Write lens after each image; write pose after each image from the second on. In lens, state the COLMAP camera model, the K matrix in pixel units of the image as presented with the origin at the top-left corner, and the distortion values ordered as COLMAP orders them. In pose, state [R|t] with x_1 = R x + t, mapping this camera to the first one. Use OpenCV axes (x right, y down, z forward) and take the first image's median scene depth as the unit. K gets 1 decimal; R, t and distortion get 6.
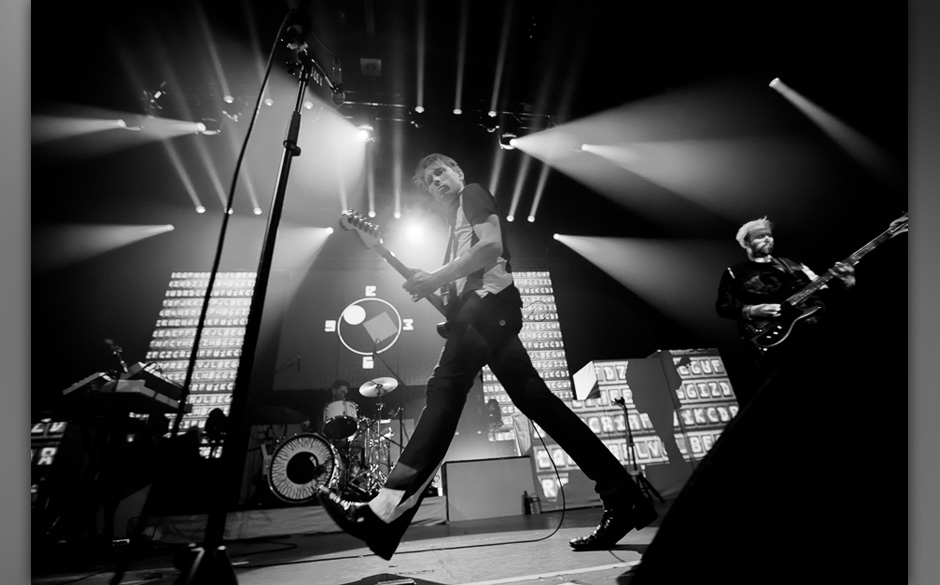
lens RADIAL K [[400.0, 0, 473.7], [0, 400.0, 288.3], [0, 0, 1]] dist [-0.033511, 0.007174]
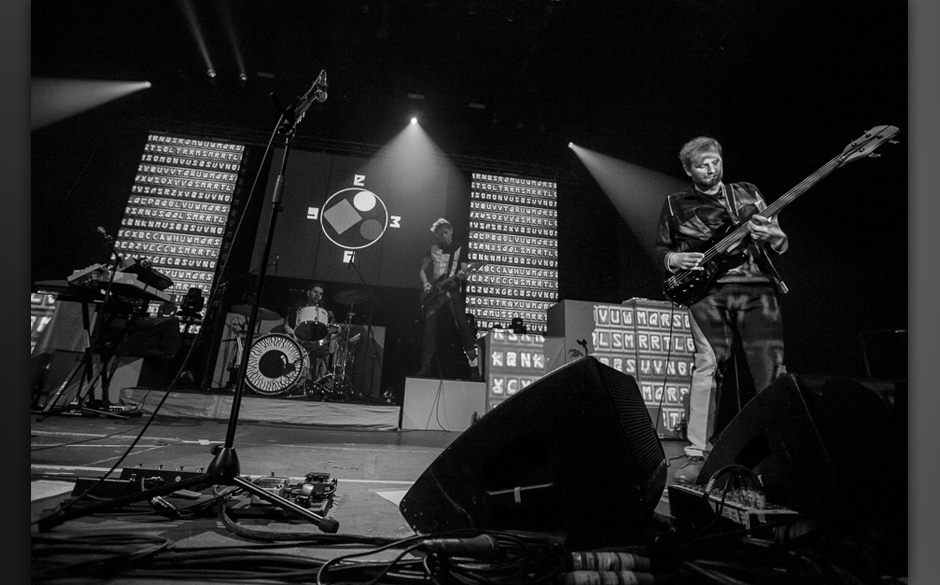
lens RADIAL K [[455.6, 0, 464.2], [0, 455.6, 249.2], [0, 0, 1]] dist [-0.031853, 0.005845]
pose [[0.990732, 0.134827, -0.016461, 0.057072], [-0.130308, 0.977661, 0.164923, -0.114622], [0.038329, -0.161250, 0.986169, -0.138866]]
